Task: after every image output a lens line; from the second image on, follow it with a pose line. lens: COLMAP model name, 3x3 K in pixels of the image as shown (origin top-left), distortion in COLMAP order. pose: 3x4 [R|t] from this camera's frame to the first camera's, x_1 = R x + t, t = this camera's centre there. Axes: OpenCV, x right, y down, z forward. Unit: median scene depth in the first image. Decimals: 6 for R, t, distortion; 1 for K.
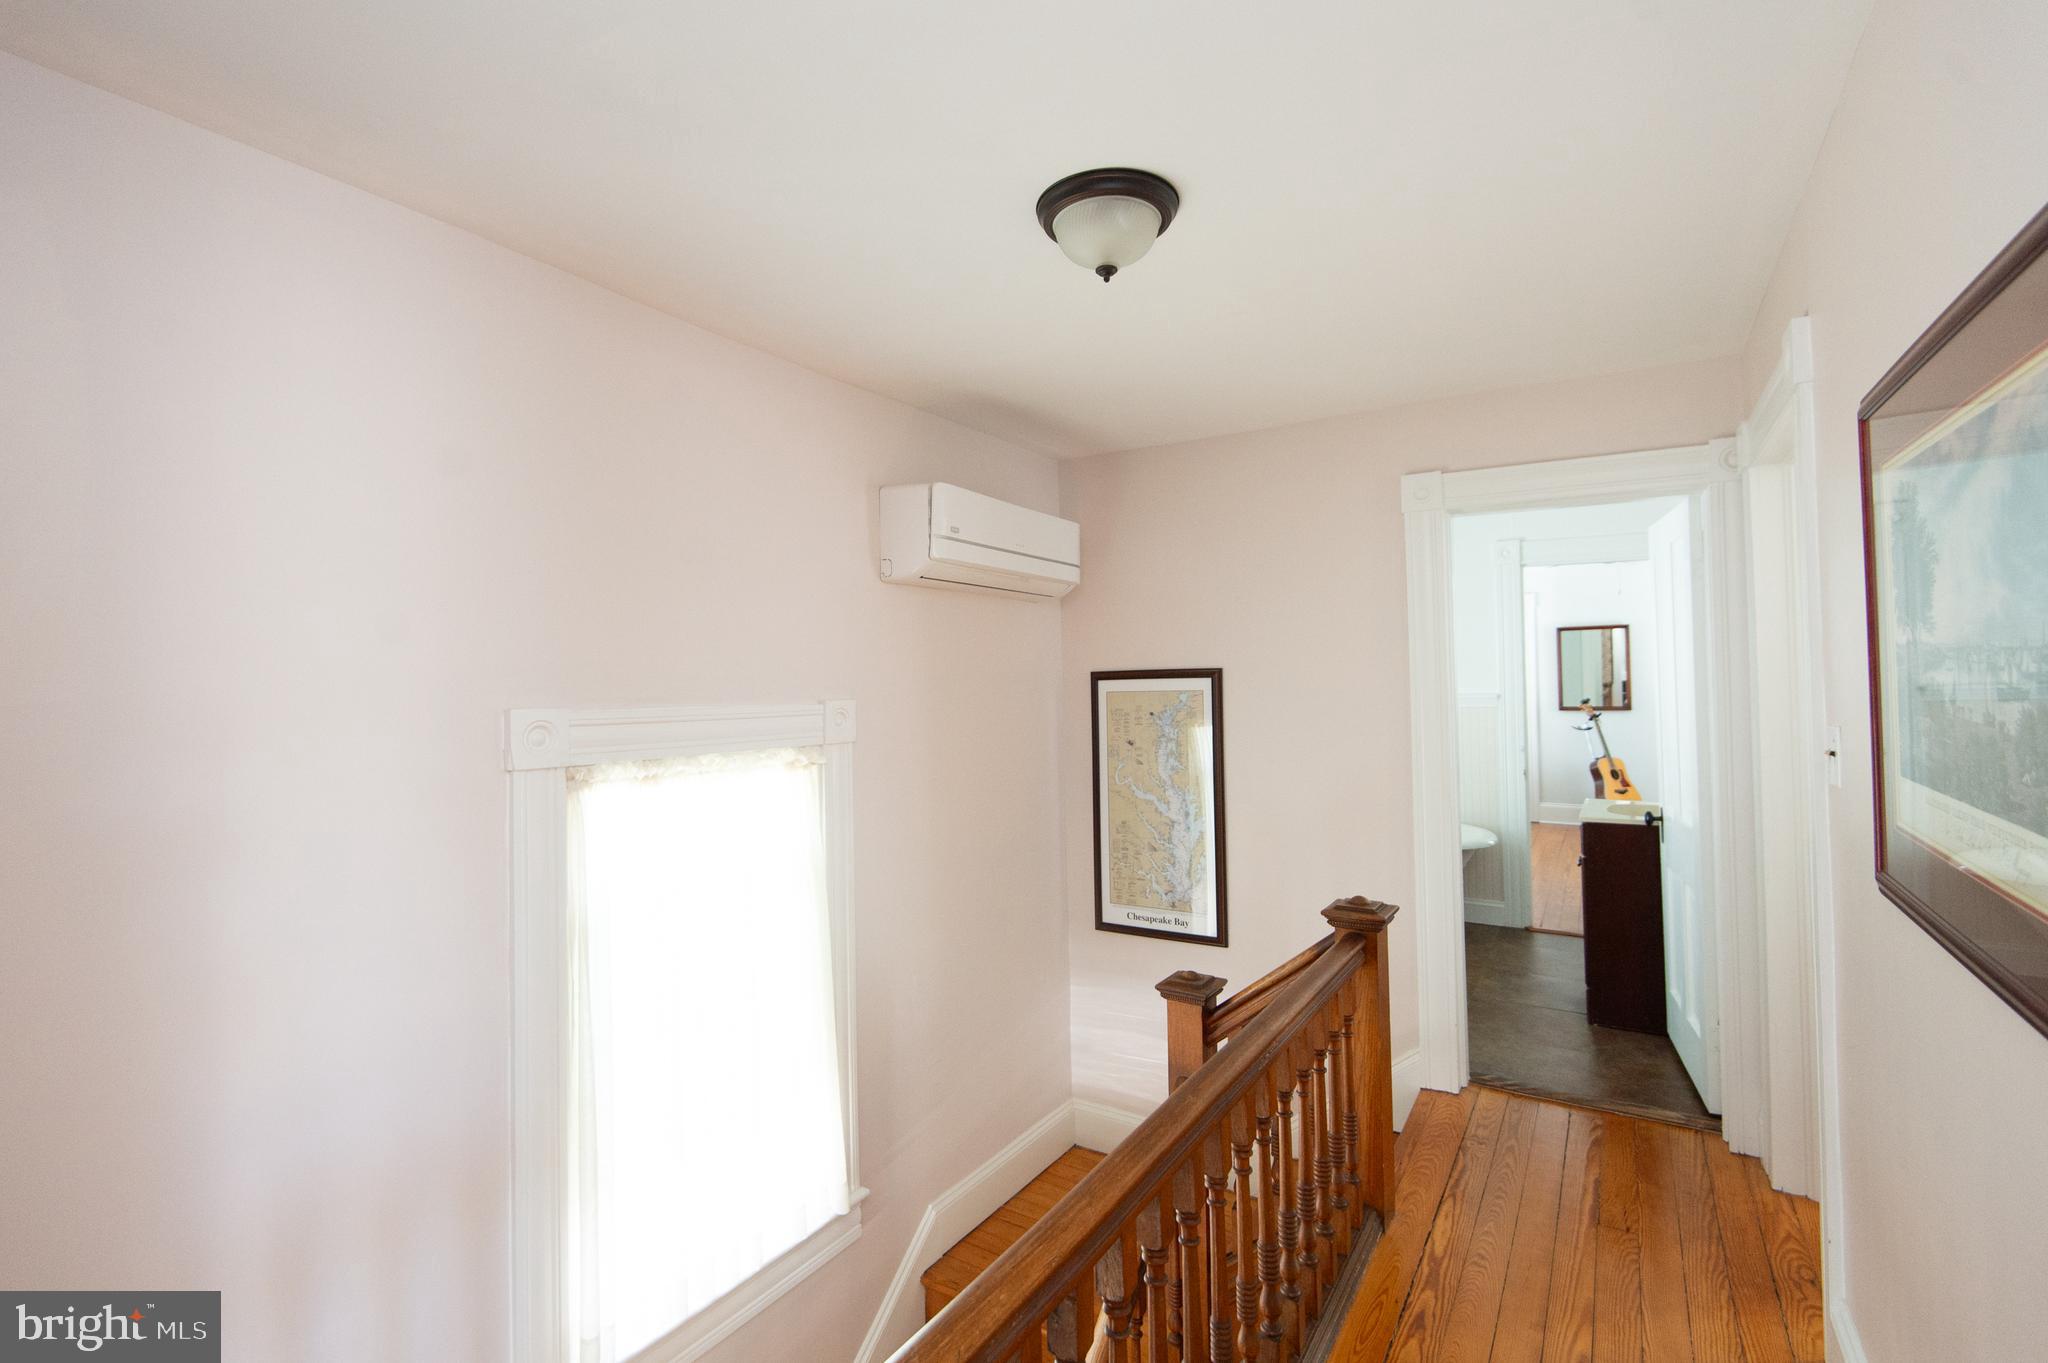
lens RADIAL K [[930.7, 0, 1038.4], [0, 930.7, 674.6], [0, 0, 1]] dist [0.030567, -0.019828]
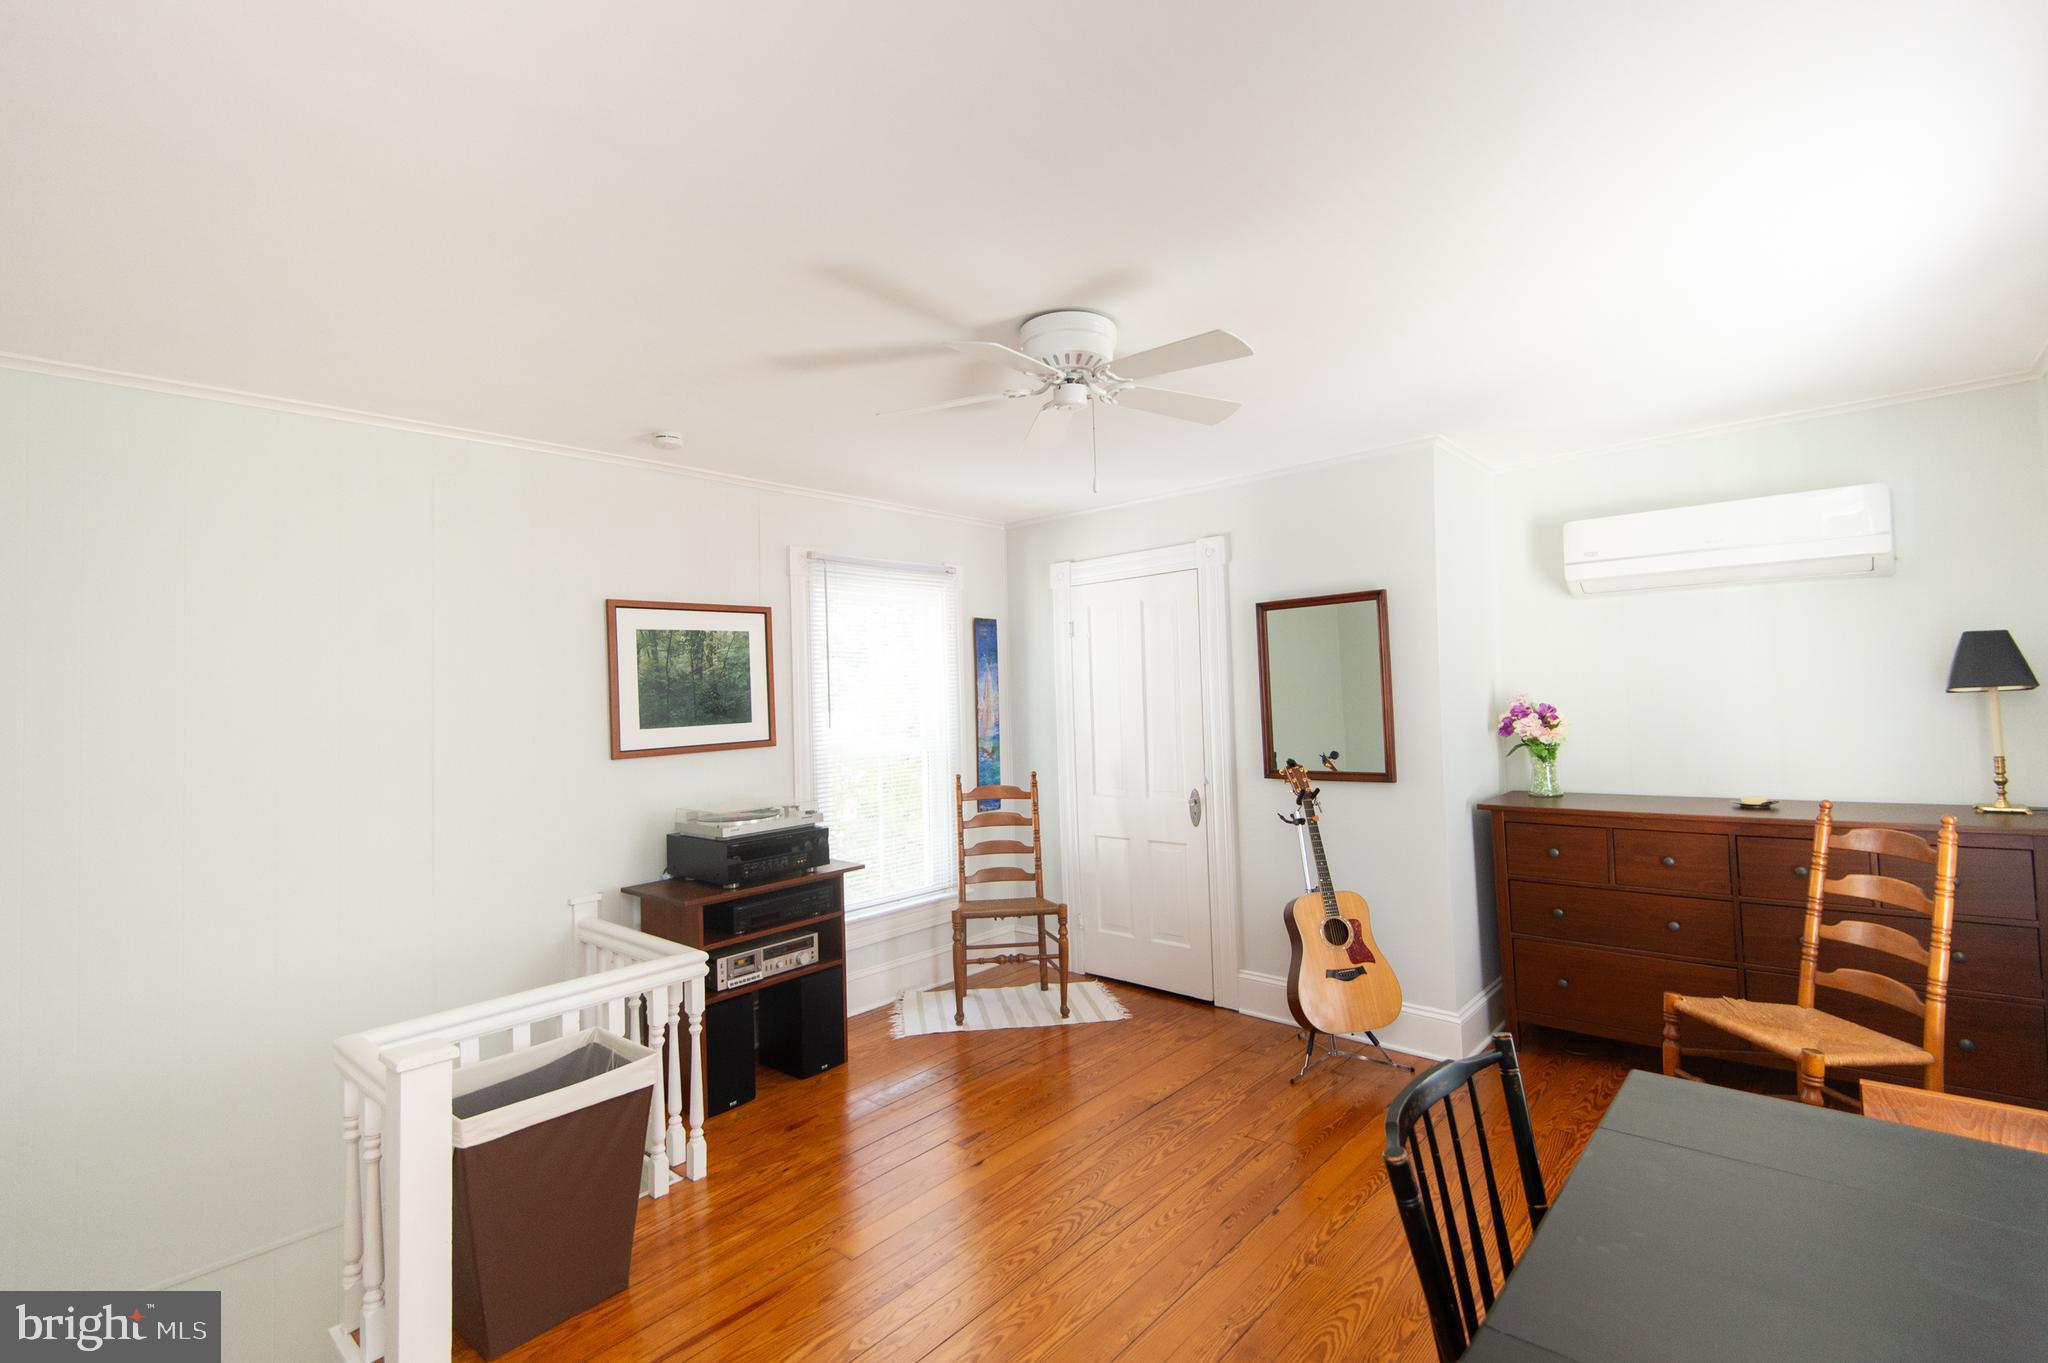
lens RADIAL K [[930.7, 0, 1038.4], [0, 930.7, 674.6], [0, 0, 1]] dist [0.030567, -0.019828]
pose [[0.988092, -0.016019, -0.153026, 0.534614], [0.014549, 0.999837, -0.010723, -0.010885], [0.153173, 0.008369, 0.988164, 0.535524]]
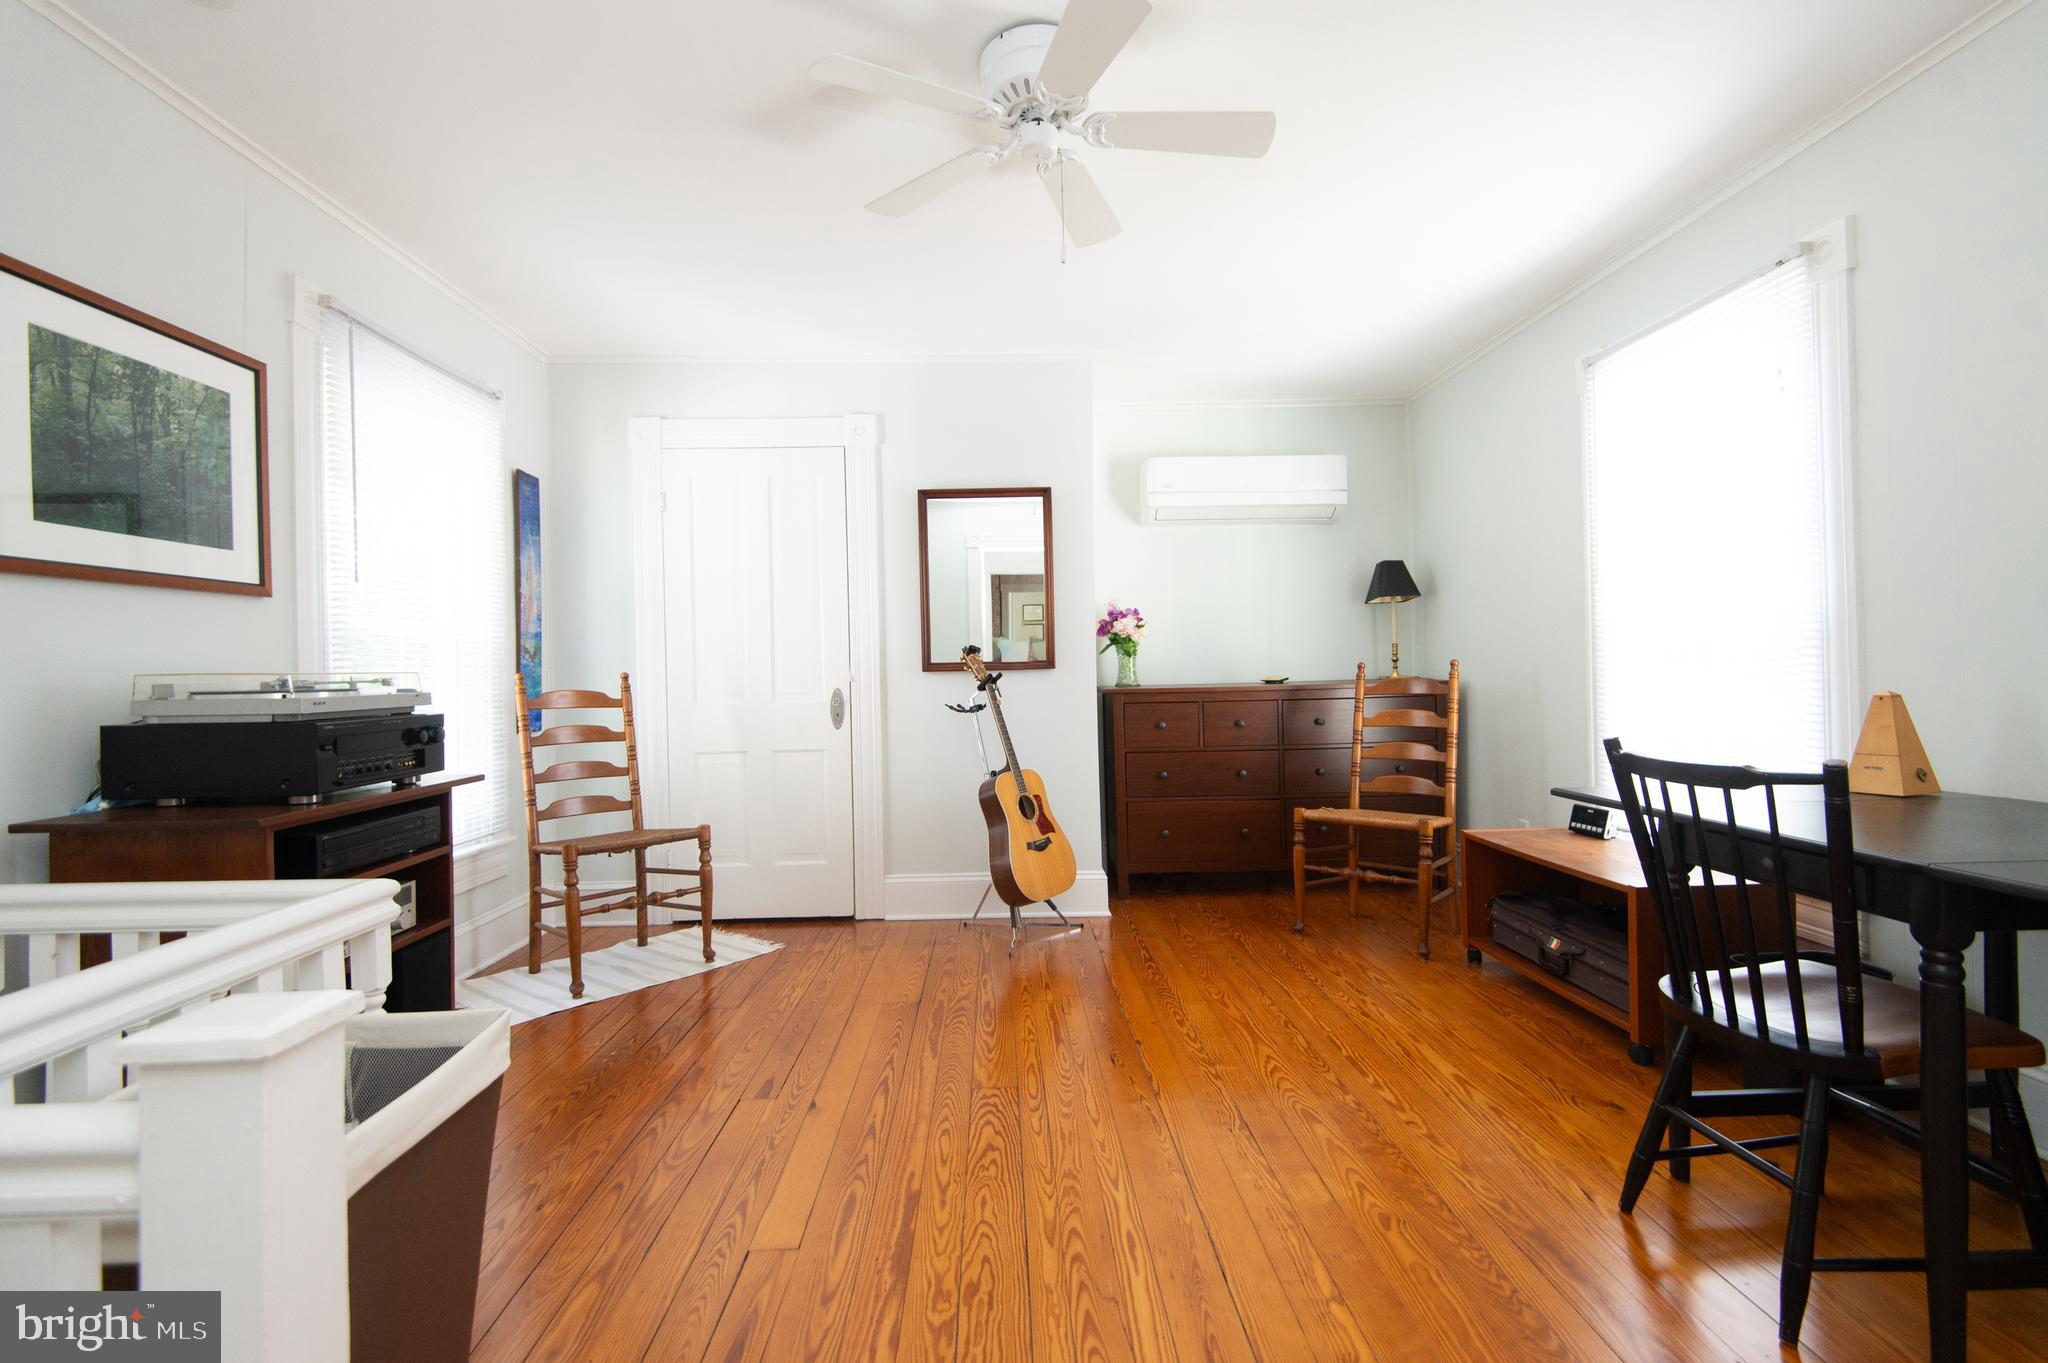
lens RADIAL K [[914.5, 0, 1030.9], [0, 914.5, 673.9], [0, 0, 1]] dist [0.037329, -0.024018]
pose [[0.827798, 0.003834, 0.561013, 0.360882], [-0.002356, 0.999992, -0.003357, 0.042651], [-0.561021, 0.001458, 0.827800, 0.621684]]
